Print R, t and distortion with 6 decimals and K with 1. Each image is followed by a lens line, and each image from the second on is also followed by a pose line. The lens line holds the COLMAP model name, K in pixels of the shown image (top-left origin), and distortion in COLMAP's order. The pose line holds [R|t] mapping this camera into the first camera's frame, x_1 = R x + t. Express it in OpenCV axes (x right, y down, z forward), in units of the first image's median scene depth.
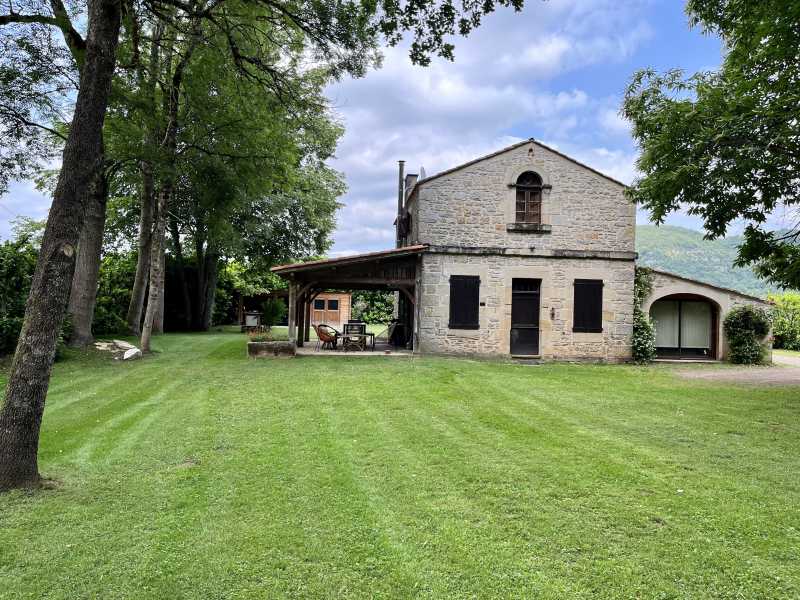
lens RADIAL K [[581.4, 0, 400.0], [0, 581.4, 300.0], [0, 0, 1]] dist [0.006503, -0.002479]
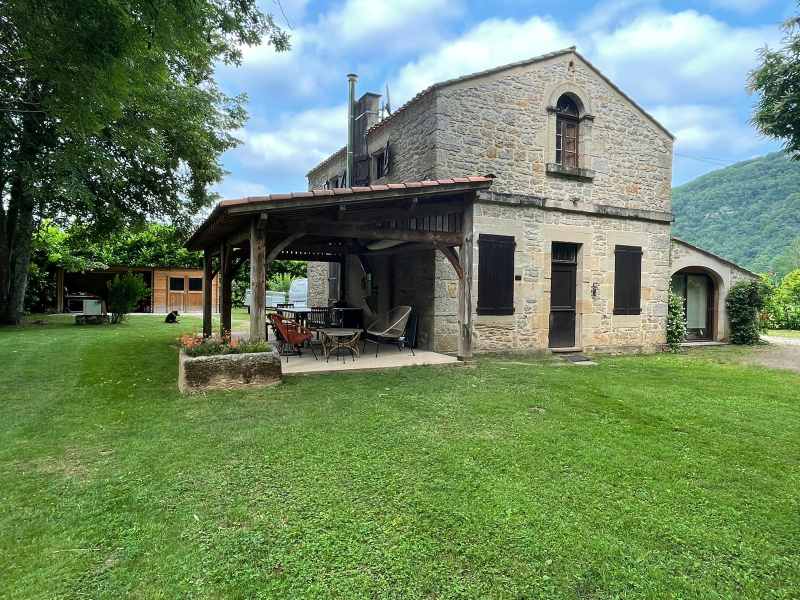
lens RADIAL K [[518.5, 0, 400.0], [0, 518.5, 300.0], [0, 0, 1]] dist [-0.010902, -0.002322]
pose [[0.934099, -0.016090, 0.356651, -0.205535], [0.003725, 0.999369, 0.035330, 0.011006], [-0.356994, -0.031674, 0.933570, 0.470544]]
